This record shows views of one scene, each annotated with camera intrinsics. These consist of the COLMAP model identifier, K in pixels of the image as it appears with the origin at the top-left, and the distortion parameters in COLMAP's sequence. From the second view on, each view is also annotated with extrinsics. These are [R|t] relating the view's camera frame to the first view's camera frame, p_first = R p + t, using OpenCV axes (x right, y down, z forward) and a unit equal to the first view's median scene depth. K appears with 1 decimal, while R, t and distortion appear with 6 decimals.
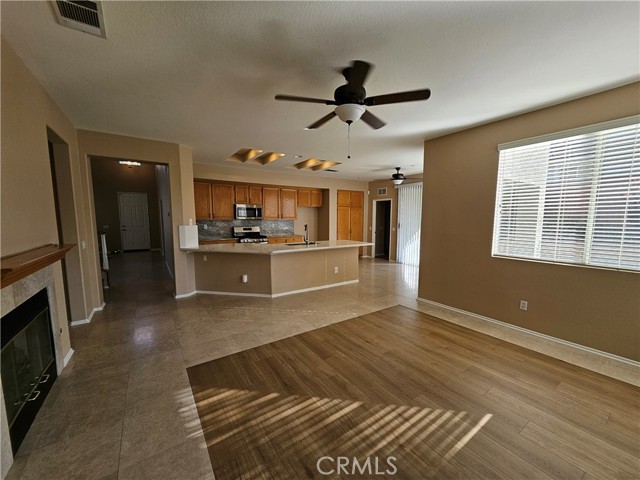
lens RADIAL K [[252.2, 0, 322.5], [0, 252.2, 242.6], [0, 0, 1]] dist [-0.010136, 0.000121]
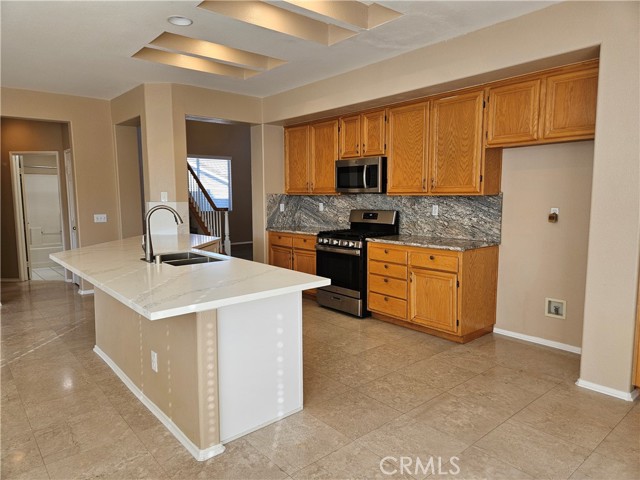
lens RADIAL K [[427.3, 0, 319.7], [0, 427.3, 239.0], [0, 0, 1]] dist [0.037267, -0.028855]
pose [[0.090115, 0.097299, -0.991167, 0.733755], [-0.094461, 0.991565, 0.088749, -0.125893], [0.991442, 0.085629, 0.098546, 1.509113]]
